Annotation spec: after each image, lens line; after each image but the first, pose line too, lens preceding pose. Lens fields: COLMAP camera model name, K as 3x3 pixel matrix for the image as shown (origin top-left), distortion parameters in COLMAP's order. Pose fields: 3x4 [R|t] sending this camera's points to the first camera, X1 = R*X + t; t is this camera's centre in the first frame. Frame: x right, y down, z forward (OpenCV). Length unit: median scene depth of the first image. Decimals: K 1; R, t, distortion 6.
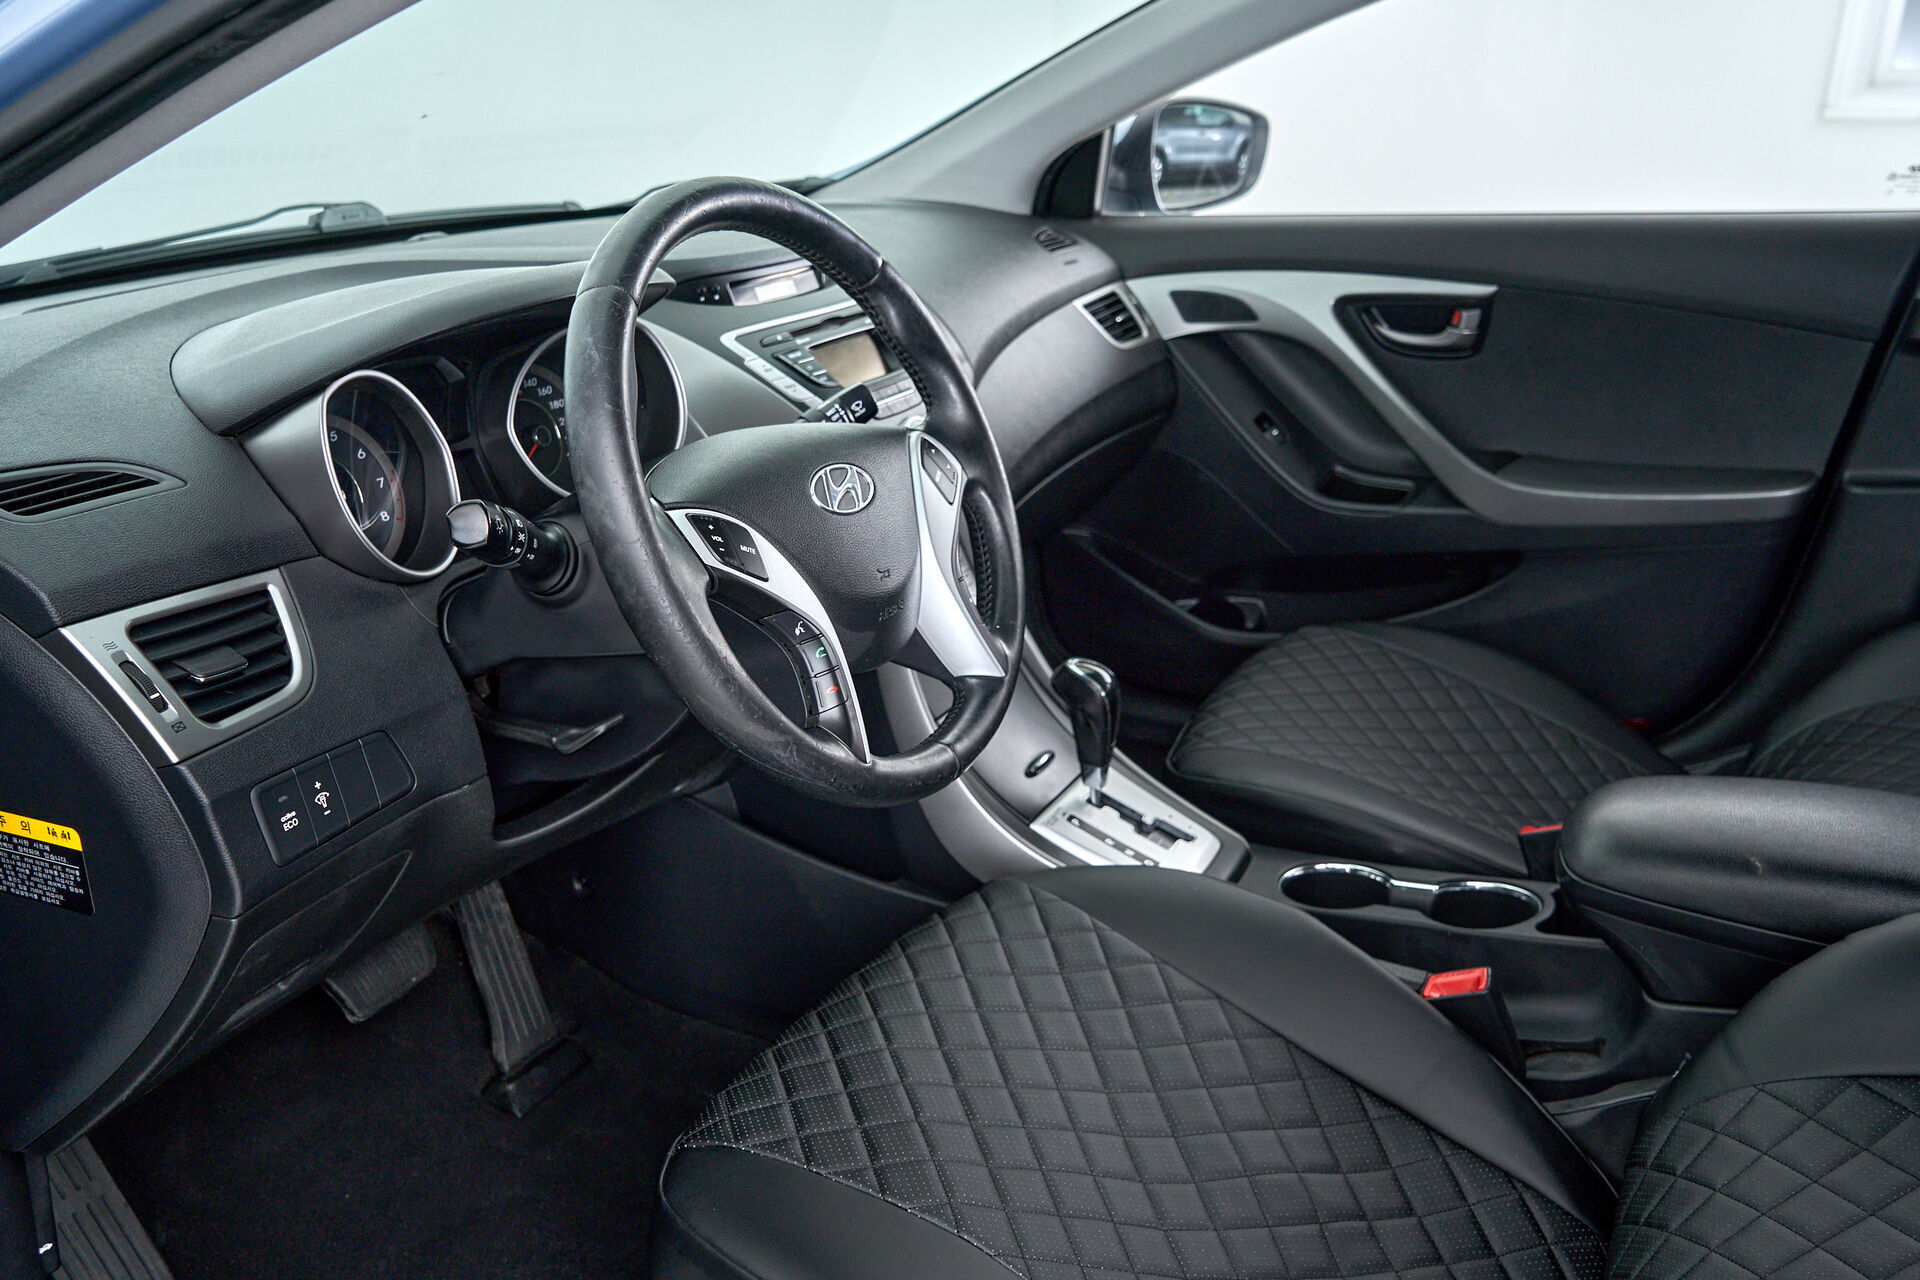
lens RADIAL K [[1566.2, 0, 958.7], [0, 1566.2, 627.6], [0, 0, 1]] dist [-0.001692, 0.002051]
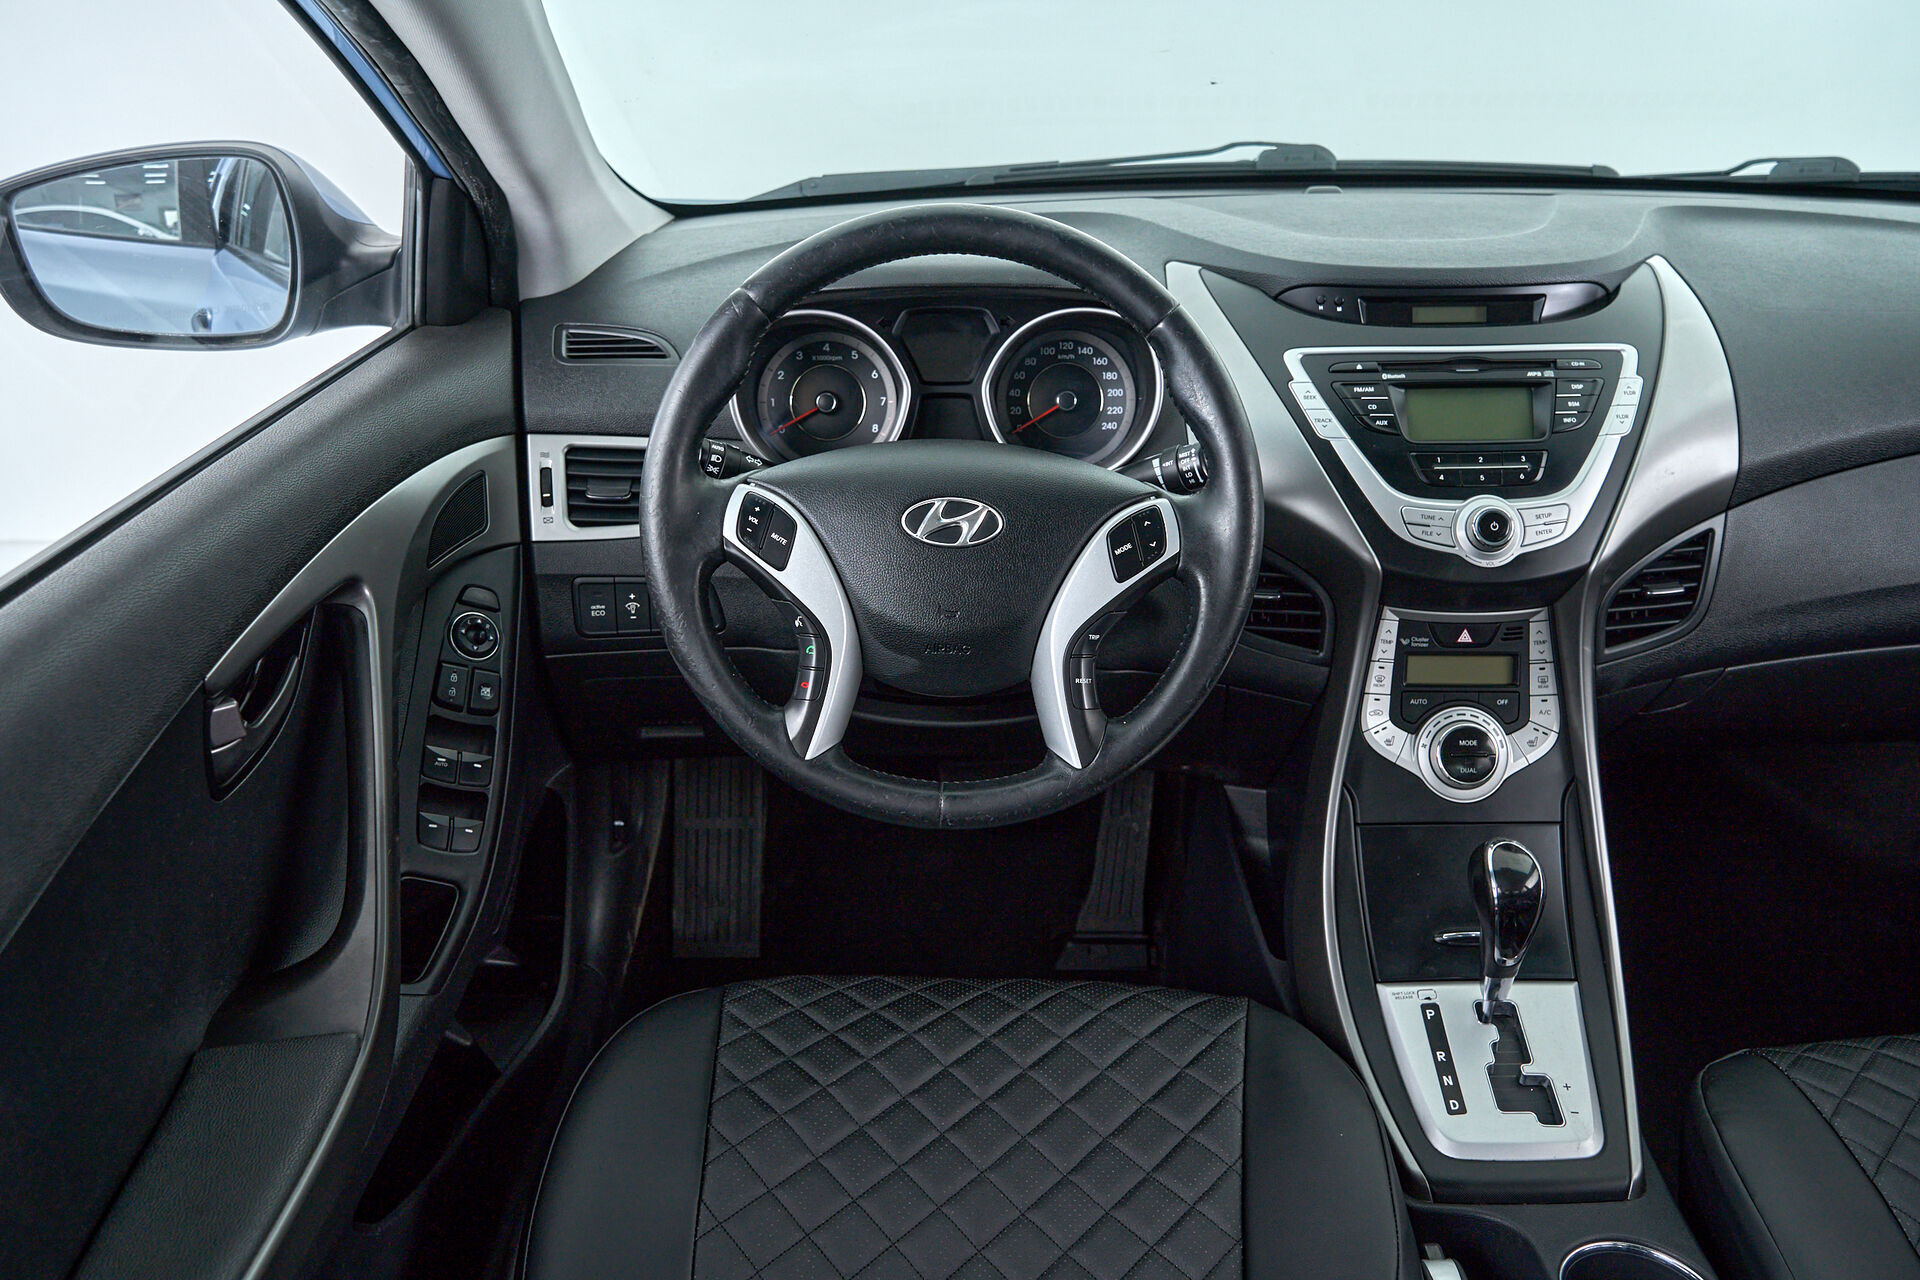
lens RADIAL K [[1566.2, 0, 956.8], [0, 1566.2, 640.1], [0, 0, 1]] dist [-0.001692, 0.002051]
pose [[0.468816, 0.382135, -0.796357, 0.559552], [-0.296829, 0.917301, 0.265427, -0.210287], [0.831928, 0.111945, 0.543474, 0.324509]]
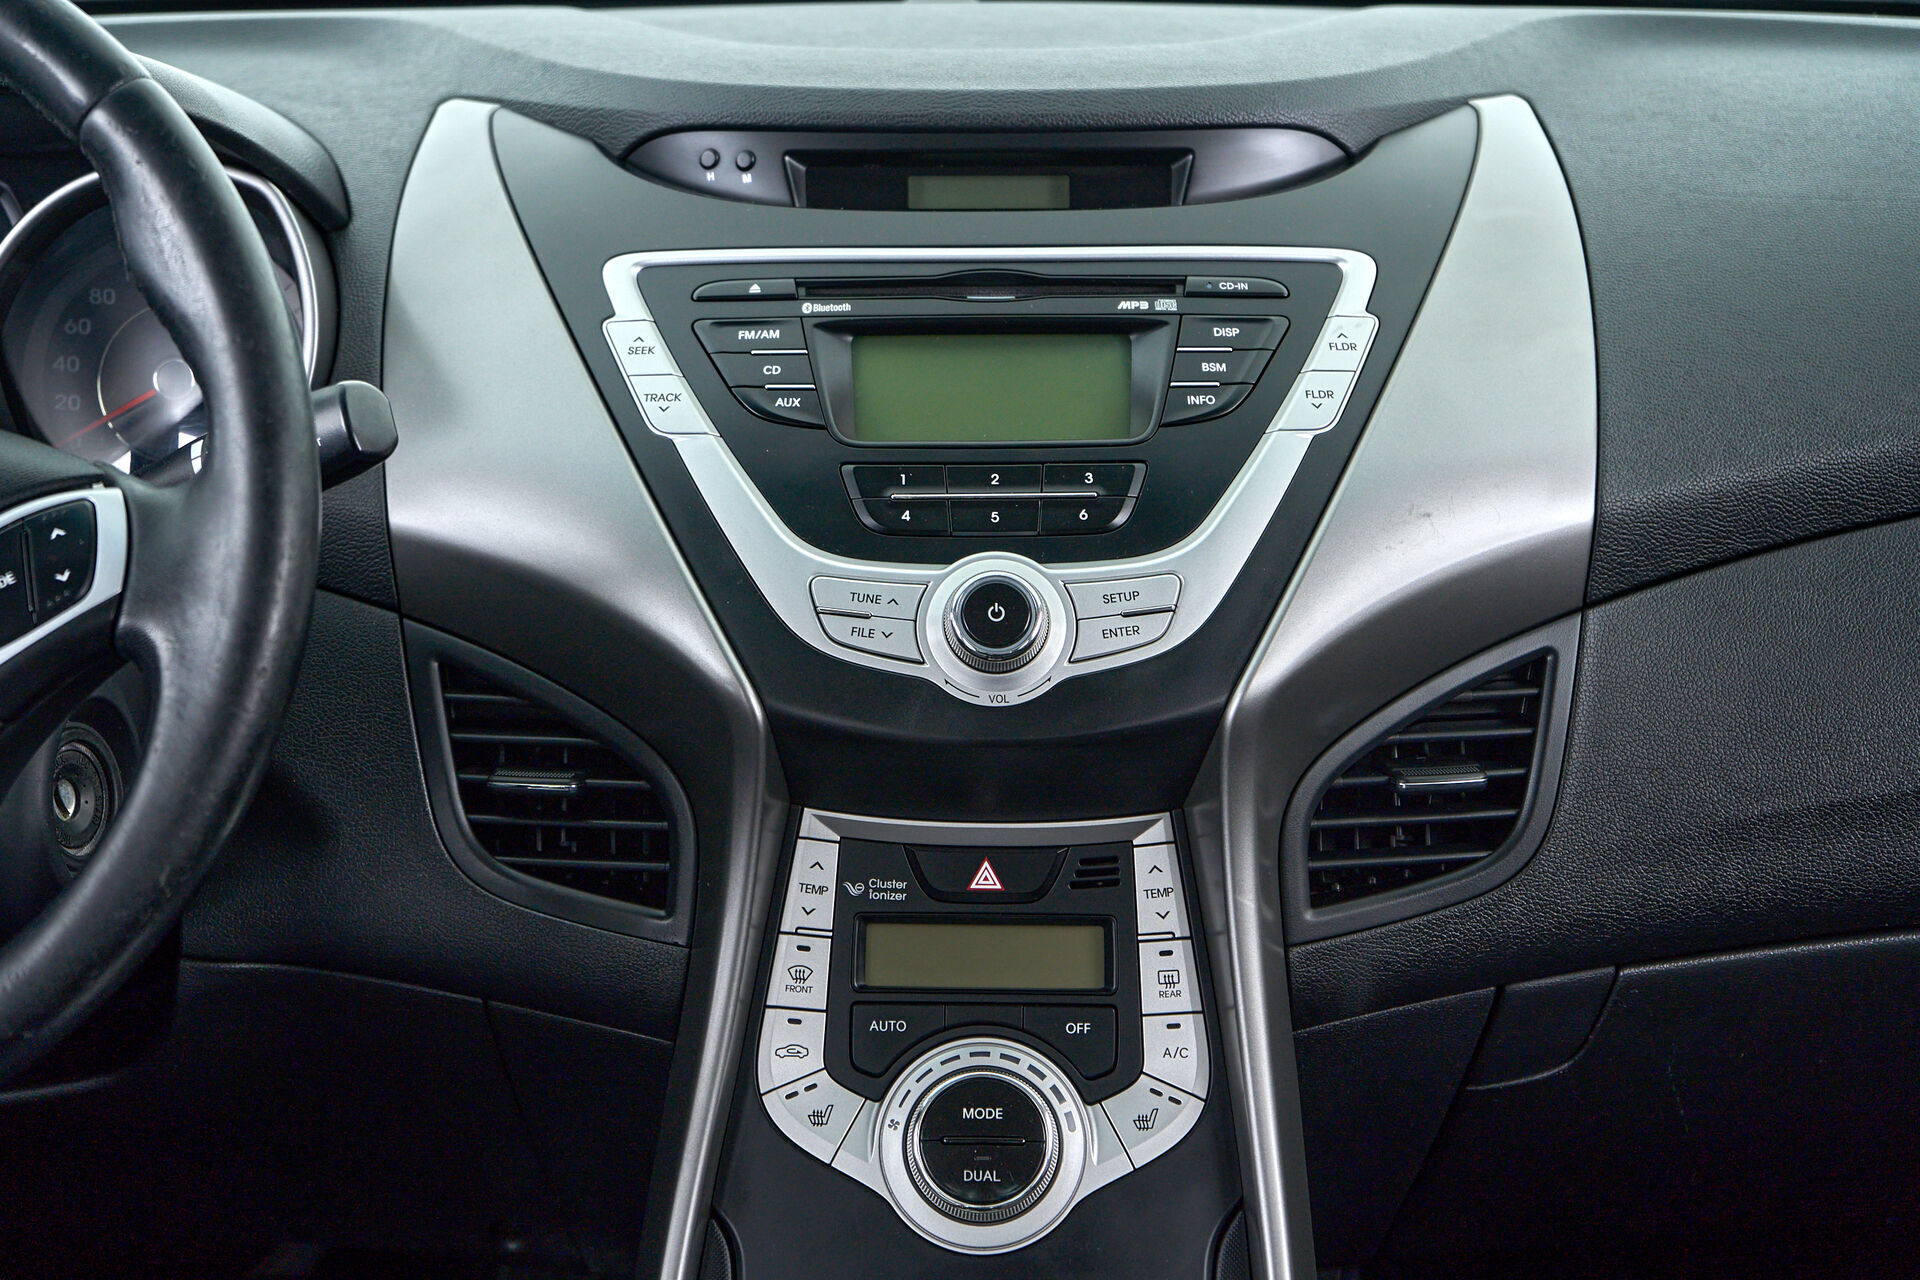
lens RADIAL K [[3833.0, 0, 970.6], [0, 3833.0, 640.7], [0, 0, 1]] dist [0.005359, 0.000000]
pose [[0.471041, 0.231734, -0.851128, 0.799576], [-0.303883, 0.948444, 0.090051, -0.204311], [0.828115, 0.216226, 0.517176, 0.535339]]
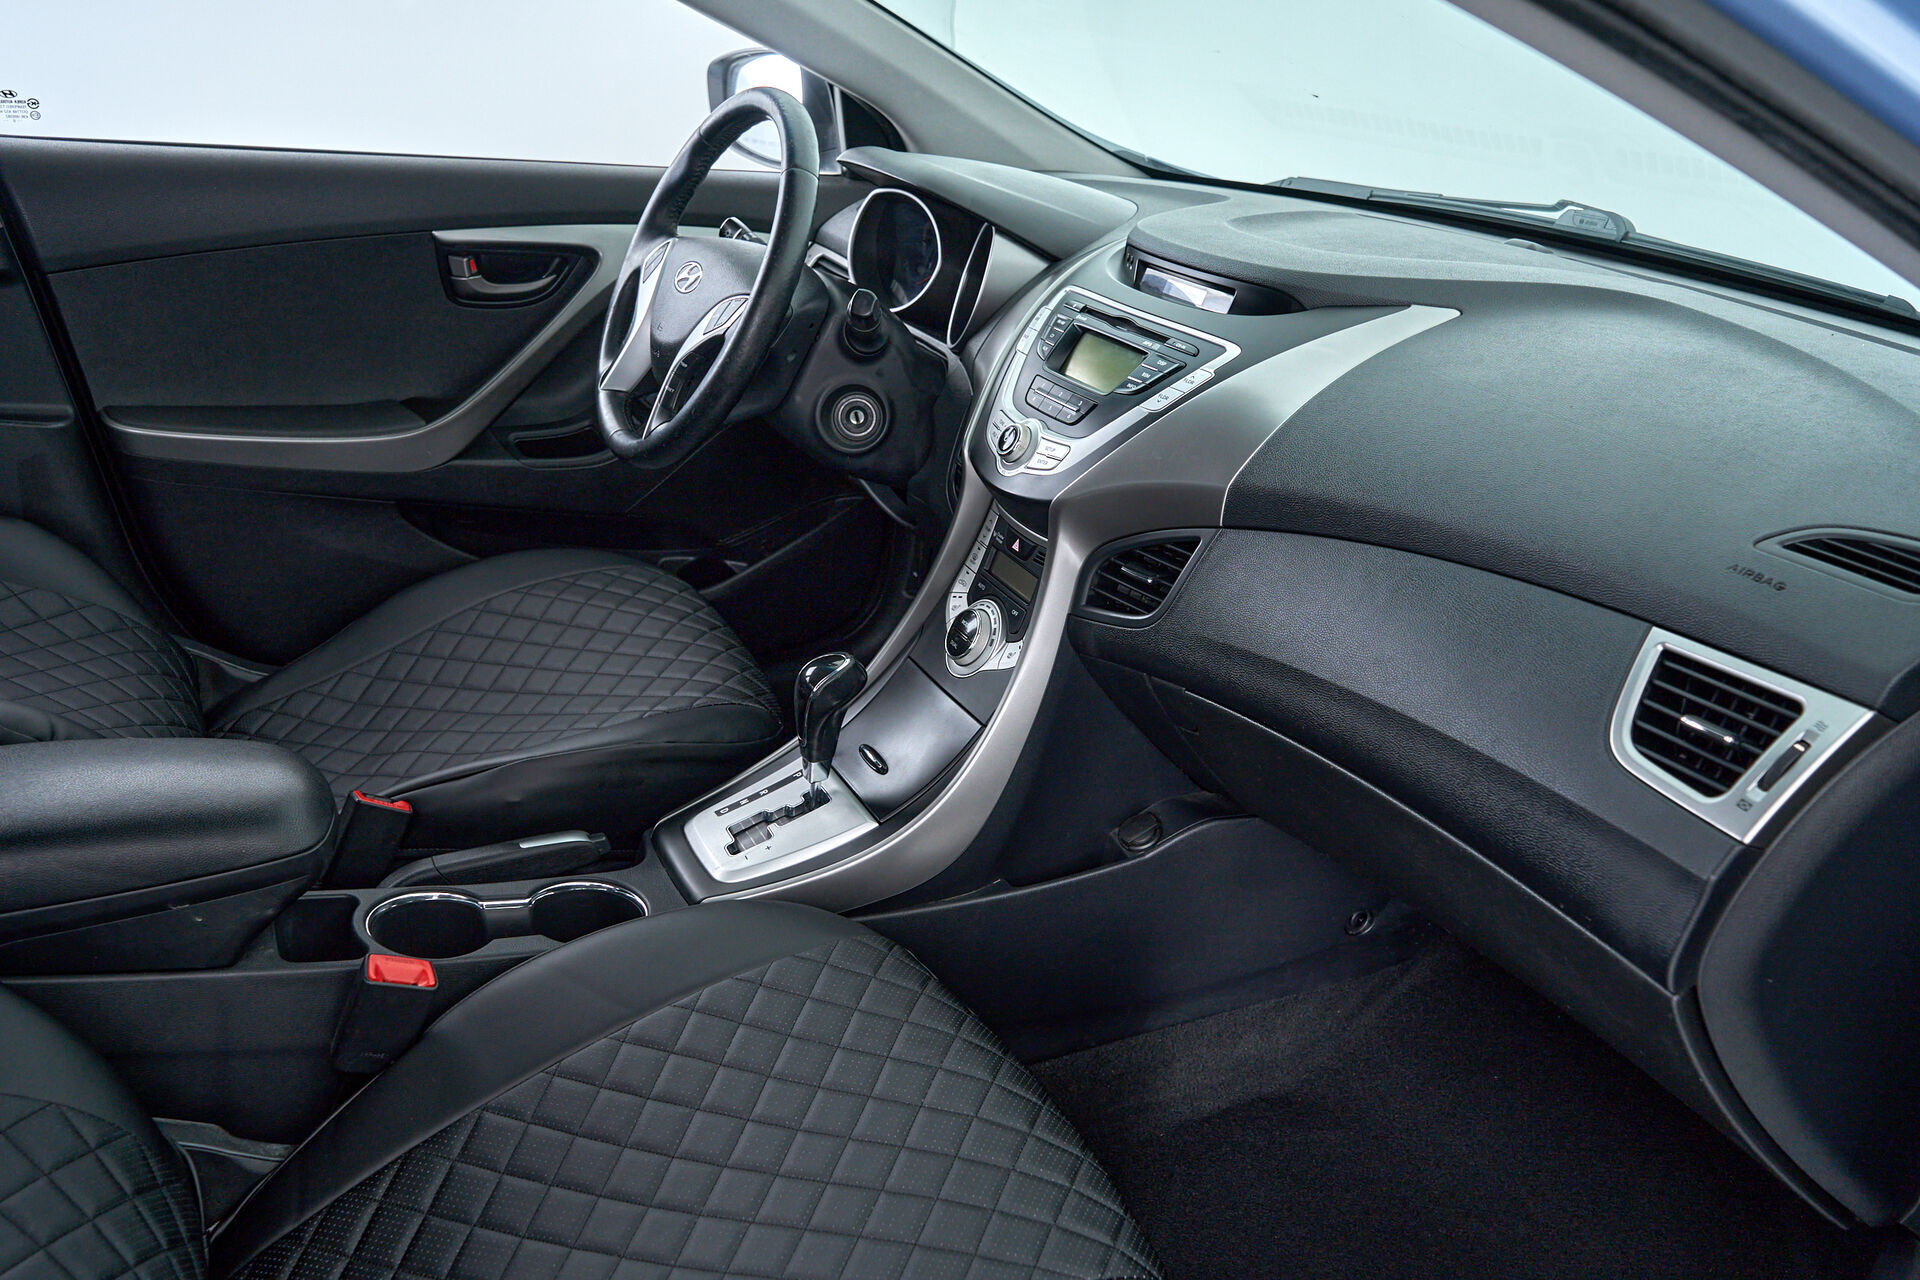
lens RADIAL K [[1566.2, 0, 964.9], [0, 1566.2, 647.7], [0, 0, 1]] dist [-0.001692, 0.002051]
pose [[-0.592685, 0.289589, -0.751574, 0.784024], [-0.322711, 0.769574, 0.551011, -0.561185], [0.737959, 0.569117, -0.362661, 1.449078]]
